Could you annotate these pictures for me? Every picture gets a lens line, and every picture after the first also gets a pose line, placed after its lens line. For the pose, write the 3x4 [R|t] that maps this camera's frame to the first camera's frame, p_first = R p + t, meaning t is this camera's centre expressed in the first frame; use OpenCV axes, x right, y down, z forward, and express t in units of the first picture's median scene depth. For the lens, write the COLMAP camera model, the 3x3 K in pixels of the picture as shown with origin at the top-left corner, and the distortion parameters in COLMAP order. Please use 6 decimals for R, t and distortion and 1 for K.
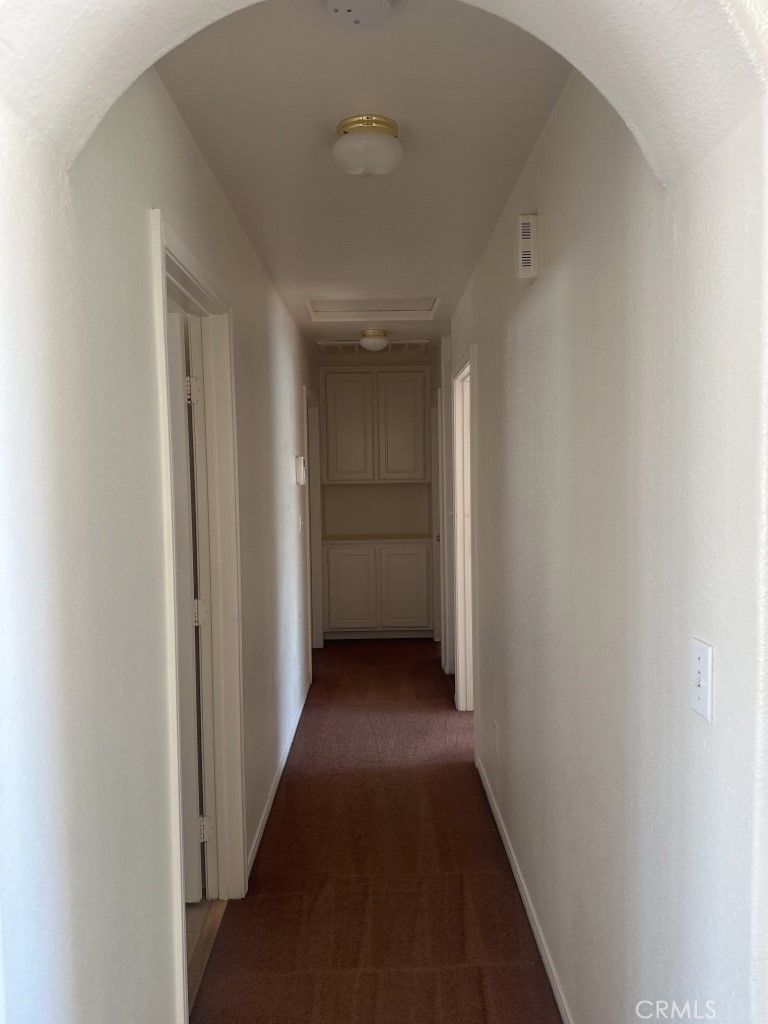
lens RADIAL K [[723.1, 0, 386.4], [0, 723.1, 514.3], [0, 0, 1]] dist [0.064447, -0.064135]
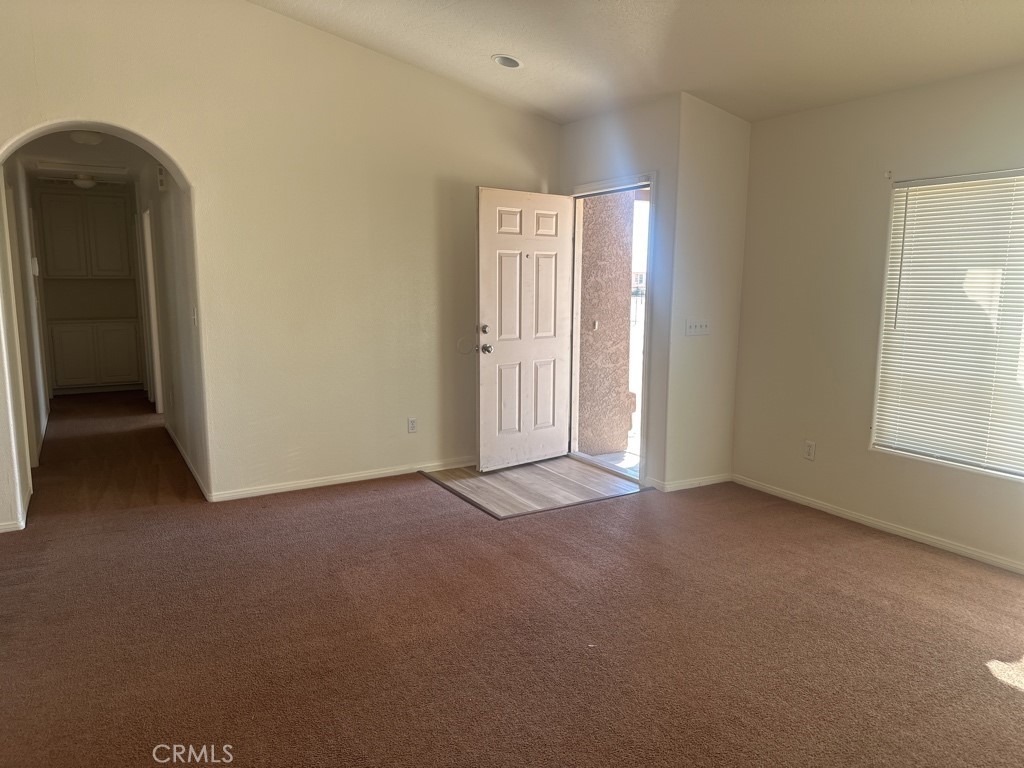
lens RADIAL K [[723.1, 0, 514.9], [0, 723.1, 388.0], [0, 0, 1]] dist [0.064447, -0.064135]
pose [[0.868294, -0.052286, 0.493286, -0.015252], [0.009377, 0.995982, 0.089062, 0.061878], [-0.495961, -0.072706, 0.865296, -0.806584]]
